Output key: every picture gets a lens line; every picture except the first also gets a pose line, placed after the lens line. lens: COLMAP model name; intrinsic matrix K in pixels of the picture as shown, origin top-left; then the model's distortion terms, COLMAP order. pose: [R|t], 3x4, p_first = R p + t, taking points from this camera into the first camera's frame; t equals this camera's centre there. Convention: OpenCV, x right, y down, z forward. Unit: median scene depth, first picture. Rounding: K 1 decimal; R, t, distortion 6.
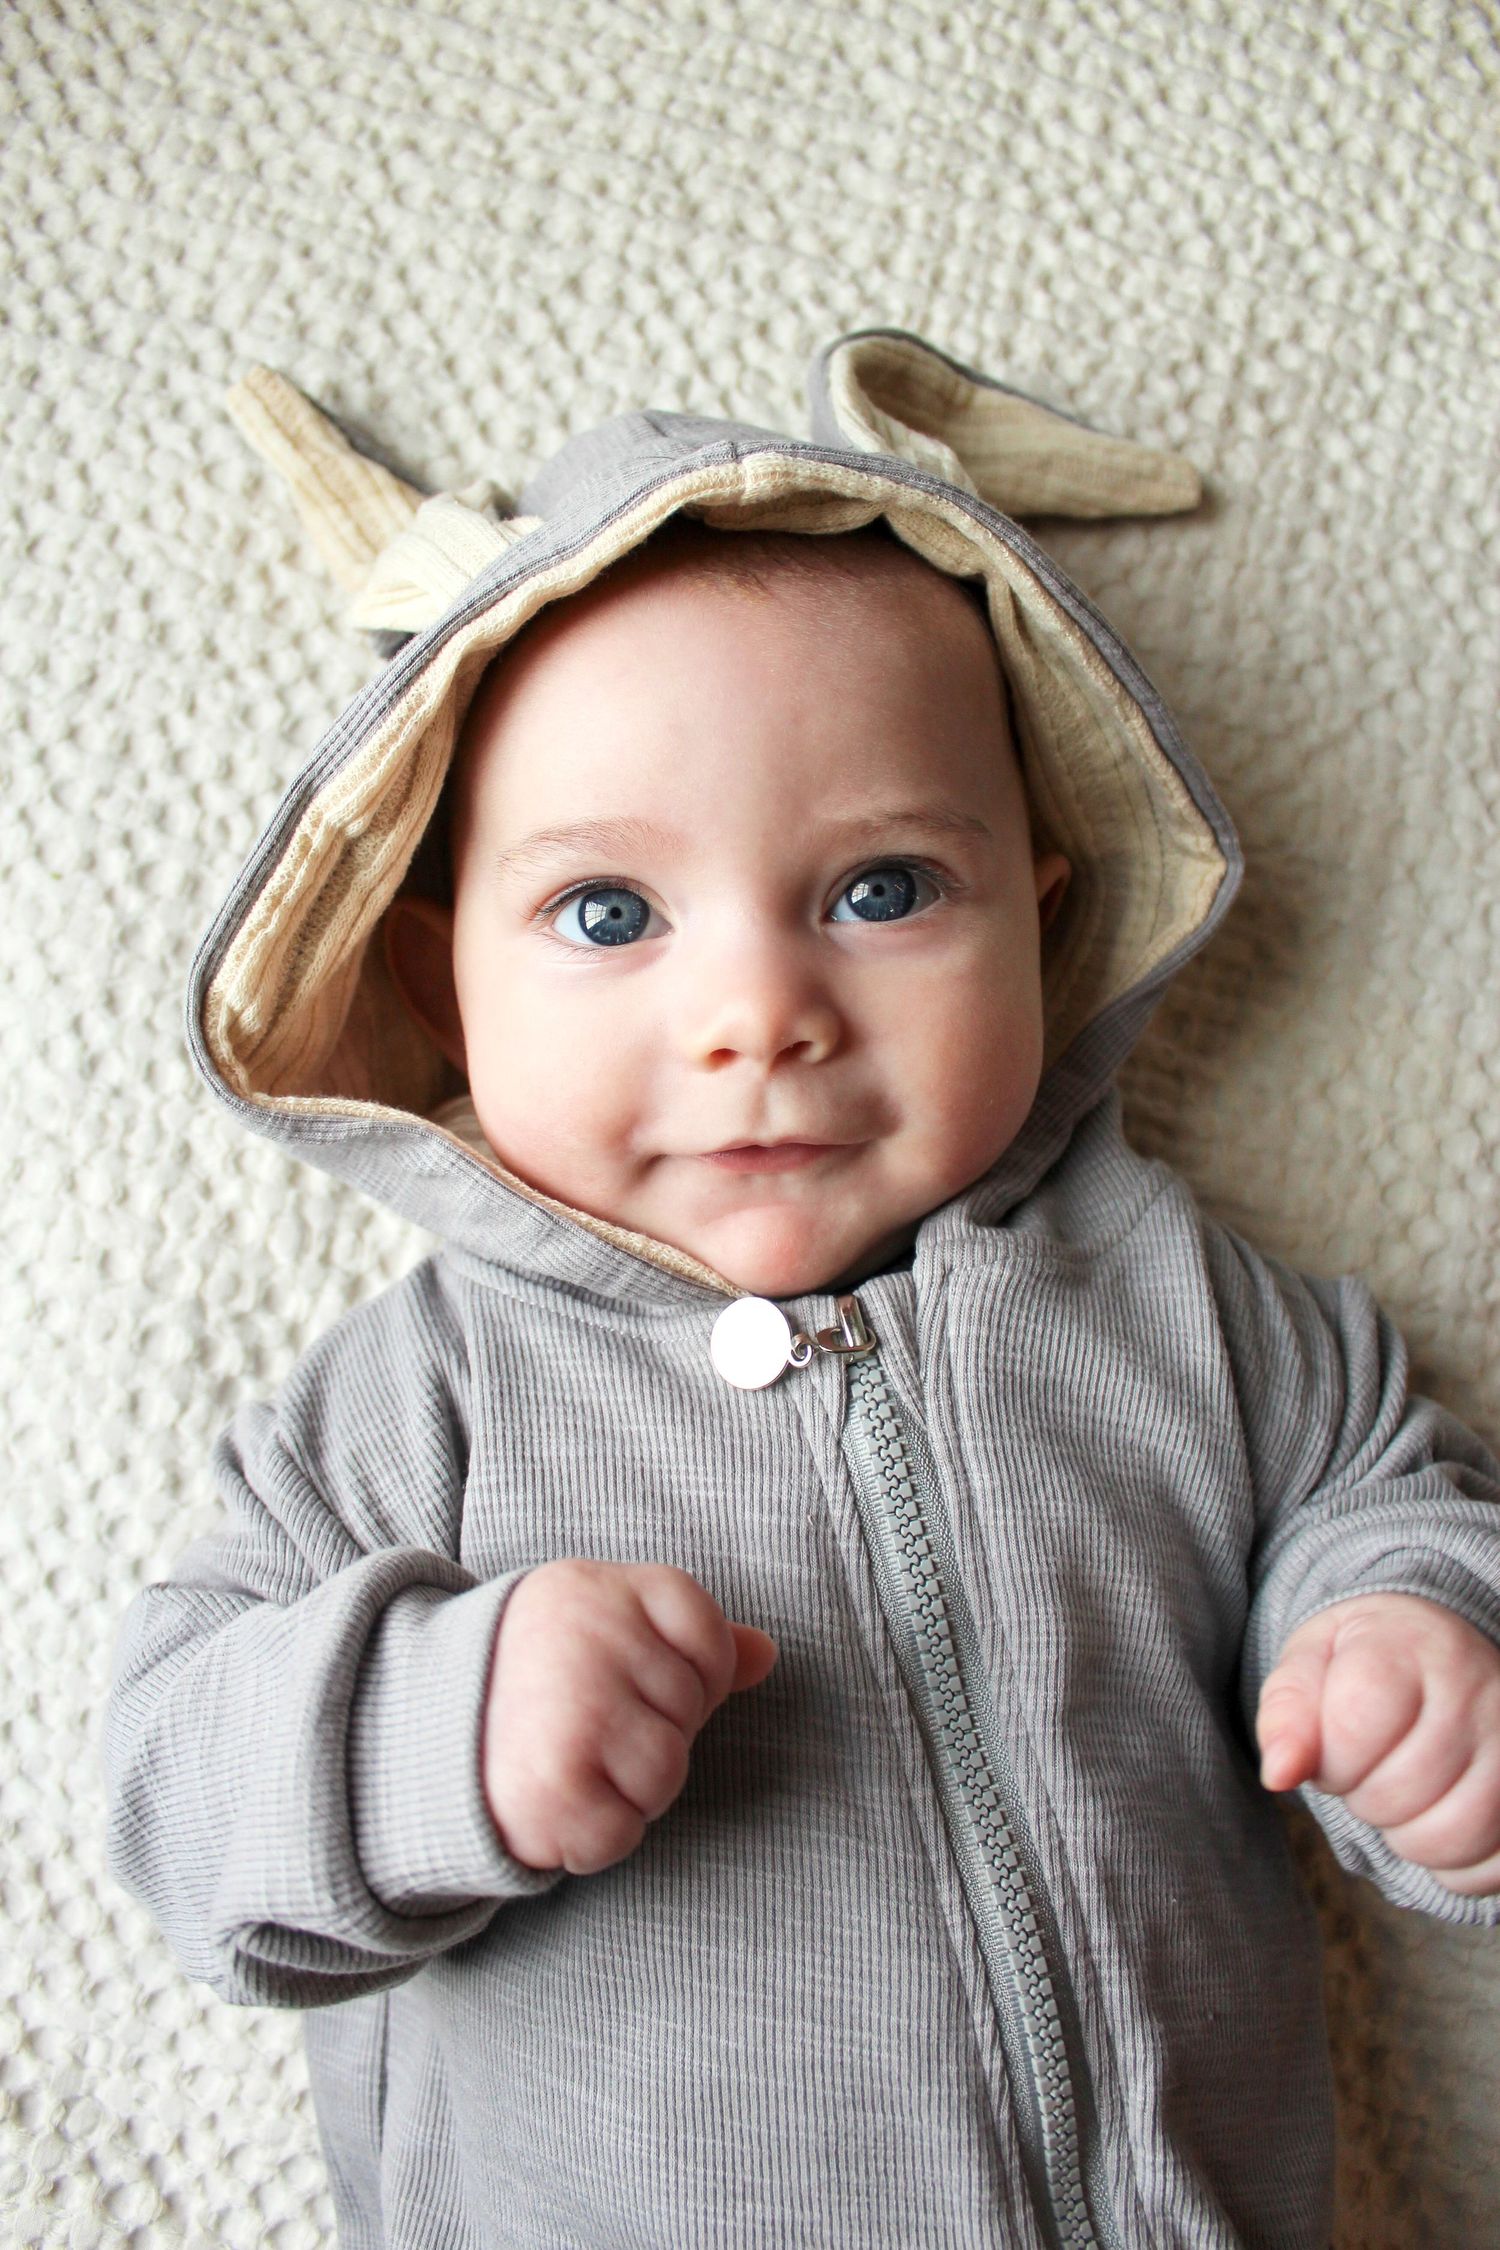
lens RADIAL K [[1833.7, 0, 774.4], [0, 1833.7, 1161.1], [0, 0, 1]] dist [-0.174343, 0.127604]
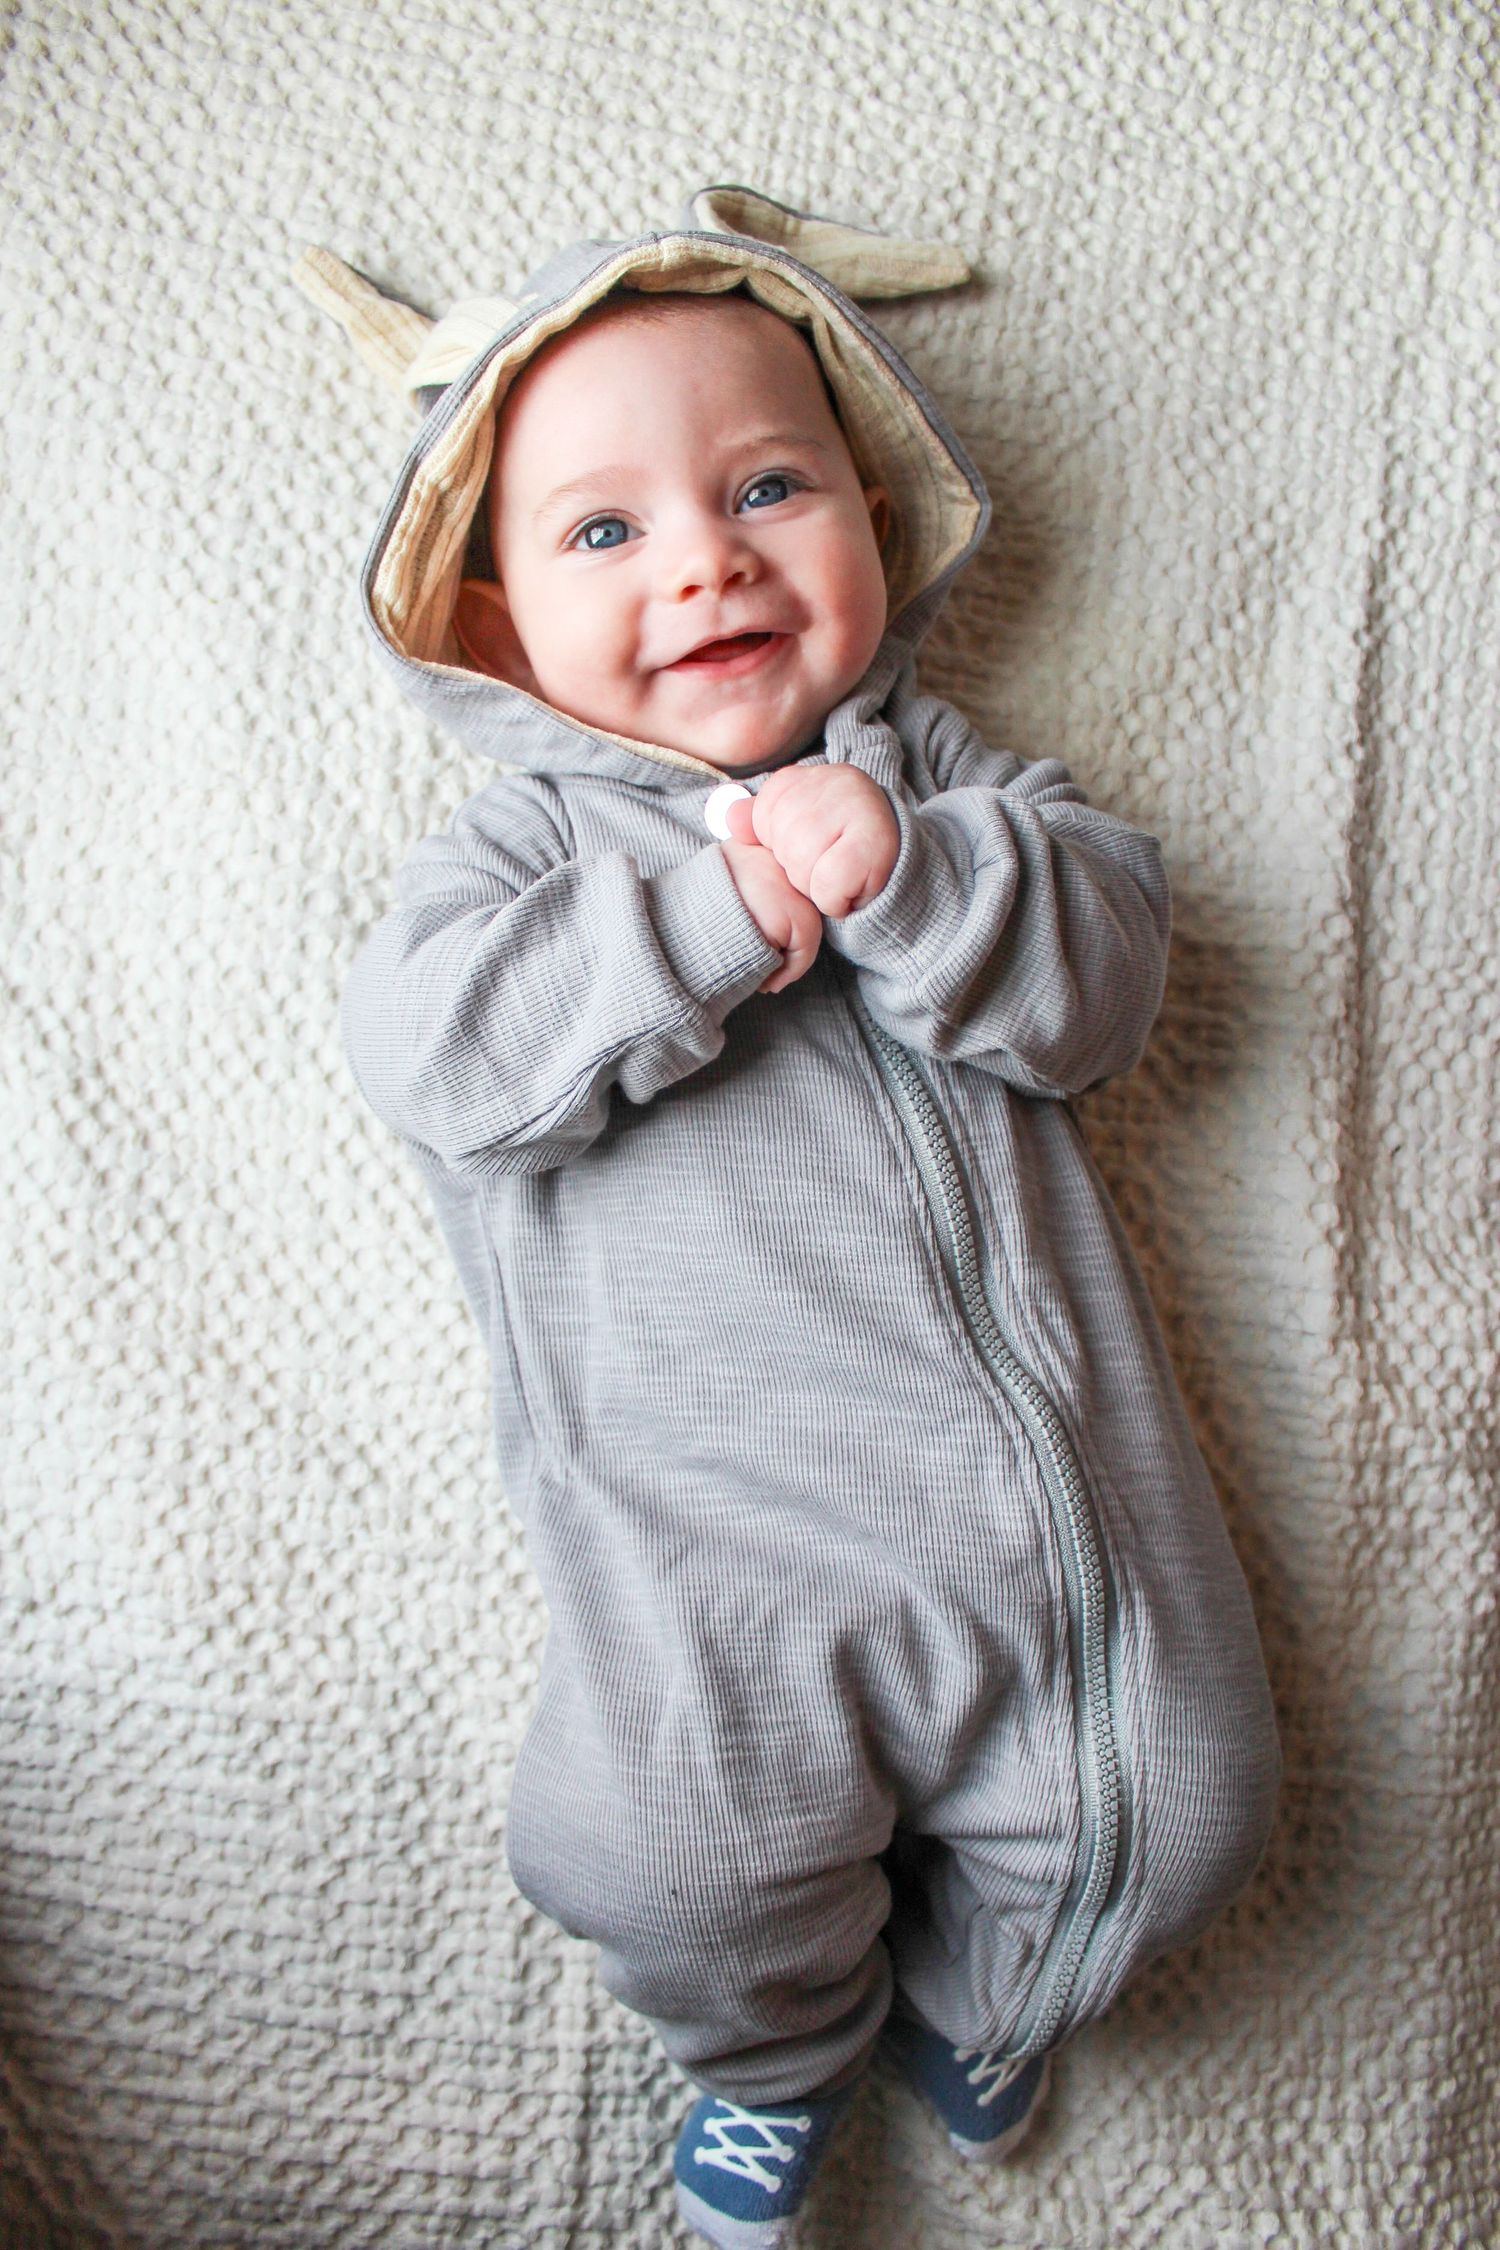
lens RADIAL K [[1833.7, 0, 749.3], [0, 1833.7, 1149.3], [0, 0, 1]] dist [-0.174343, 0.127604]
pose [[0.995697, -0.091006, 0.017477, -0.026816], [0.089673, 0.993783, 0.065982, 0.216079], [-0.023374, -0.064131, 0.997668, -0.472991]]
